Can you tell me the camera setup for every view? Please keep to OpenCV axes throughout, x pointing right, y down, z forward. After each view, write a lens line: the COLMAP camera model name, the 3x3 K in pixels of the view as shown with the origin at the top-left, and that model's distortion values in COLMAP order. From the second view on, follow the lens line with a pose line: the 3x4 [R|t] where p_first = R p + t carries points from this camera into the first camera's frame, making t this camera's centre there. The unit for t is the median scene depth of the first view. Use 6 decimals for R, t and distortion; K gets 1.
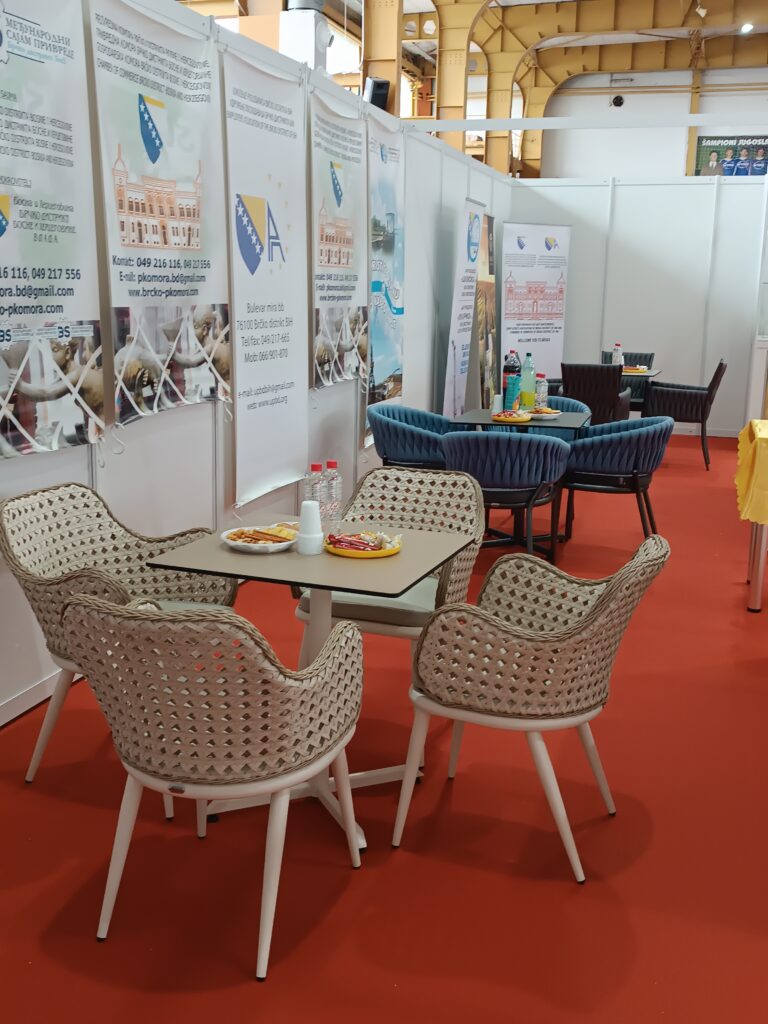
lens RADIAL K [[1102.2, 0, 384.0], [0, 1102.2, 512.0], [0, 0, 1]] dist [0.024420, -0.000639]
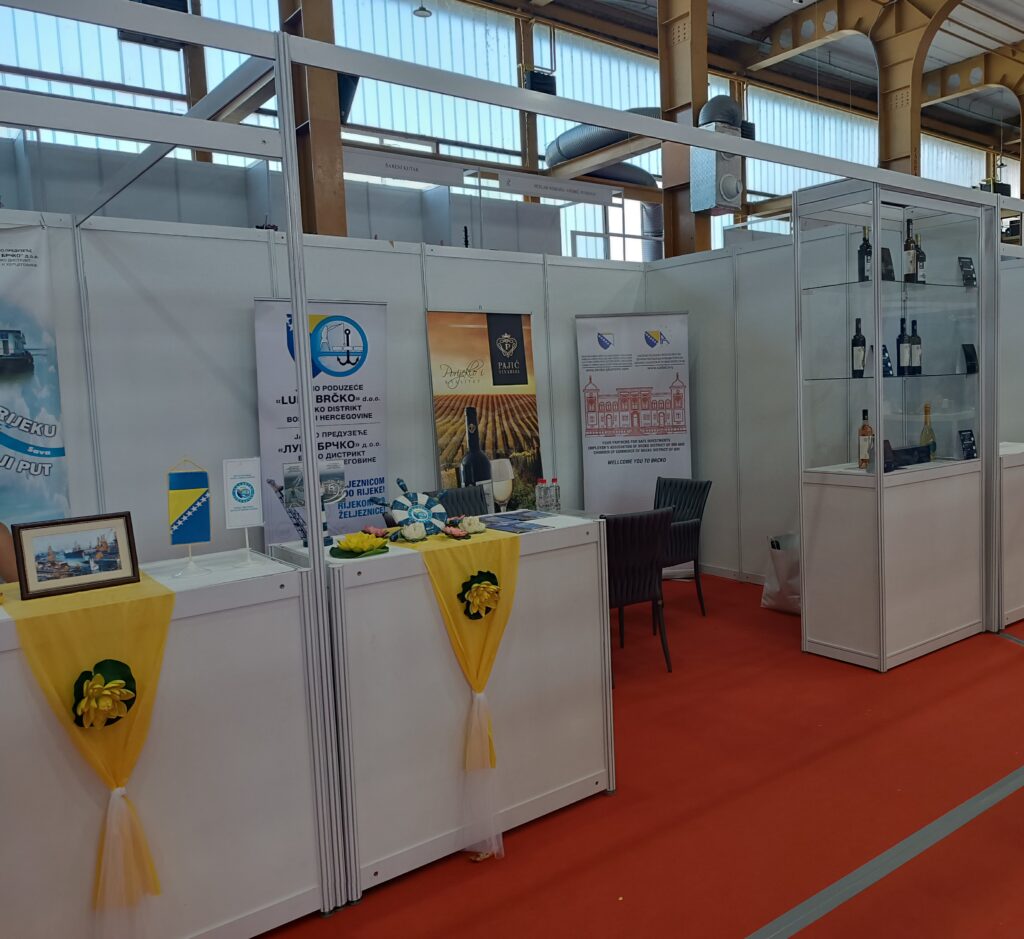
lens RADIAL K [[912.5, 0, 663.6], [0, 912.5, 468.0], [0, 0, 1]] dist [-0.008764, 0.001362]
pose [[0.865097, -0.000291, -0.501605, 1.232784], [-0.053221, 0.994302, -0.092364, -0.240525], [0.498774, 0.106599, 0.860152, 1.187497]]
